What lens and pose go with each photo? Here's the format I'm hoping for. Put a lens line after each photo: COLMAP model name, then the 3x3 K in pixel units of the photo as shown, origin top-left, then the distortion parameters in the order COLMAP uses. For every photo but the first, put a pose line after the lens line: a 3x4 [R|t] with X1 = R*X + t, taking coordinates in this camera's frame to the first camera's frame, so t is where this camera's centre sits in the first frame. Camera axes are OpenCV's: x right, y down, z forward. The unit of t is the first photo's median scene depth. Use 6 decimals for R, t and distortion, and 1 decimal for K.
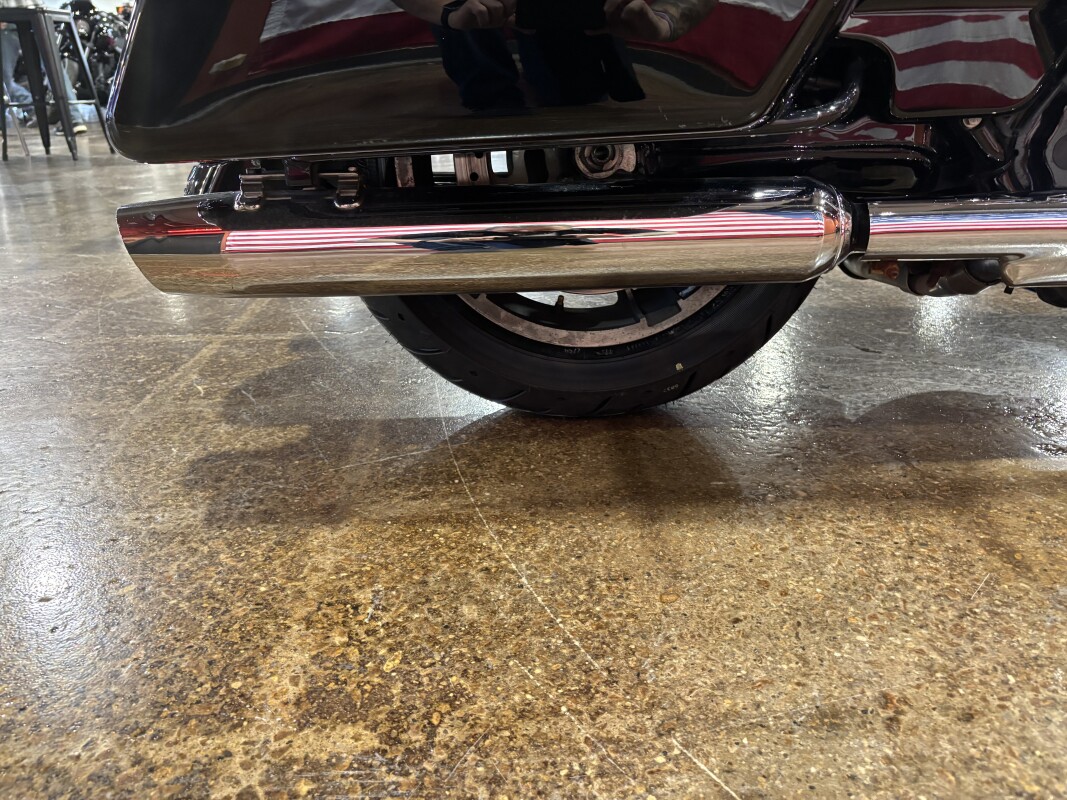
lens RADIAL K [[817.2, 0, 541.5], [0, 817.2, 409.1], [0, 0, 1]] dist [0.029499, -0.049373]
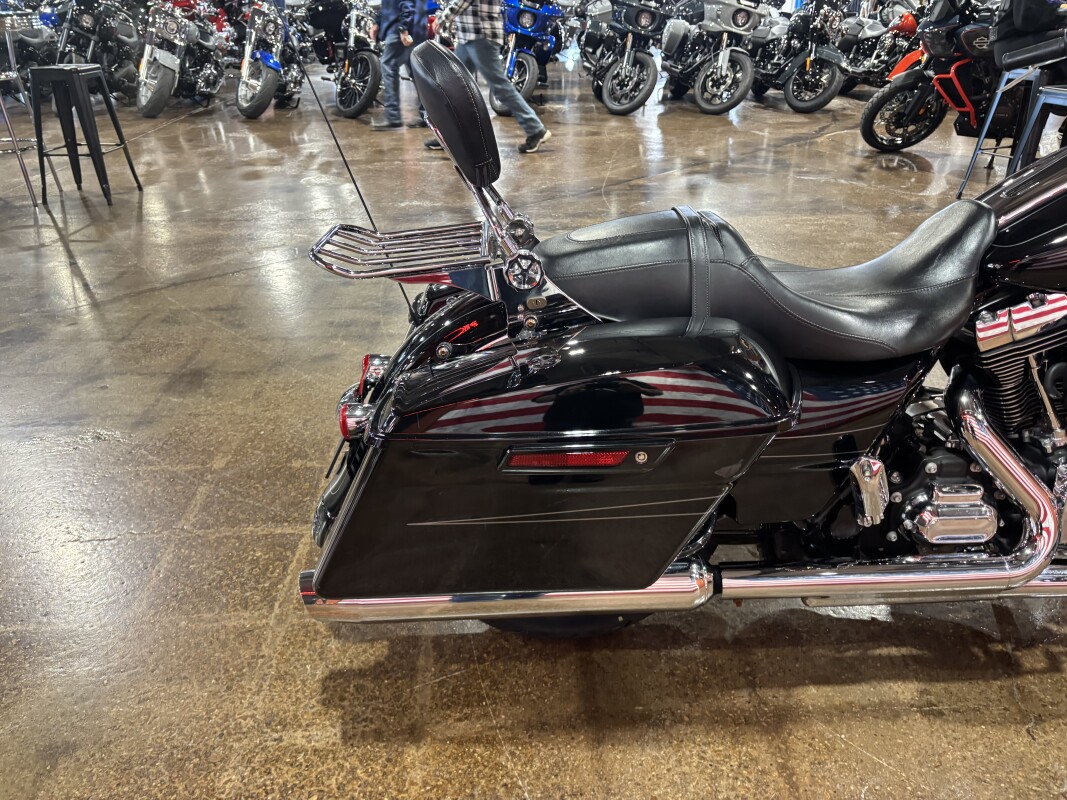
lens RADIAL K [[817.2, 0, 527.6], [0, 817.2, 390.4], [0, 0, 1]] dist [0.029499, -0.049373]
pose [[0.999999, -0.001087, -0.000880, -0.014287], [0.001153, 0.996923, 0.078377, -0.767759], [0.000792, -0.078378, 0.996923, -0.707573]]
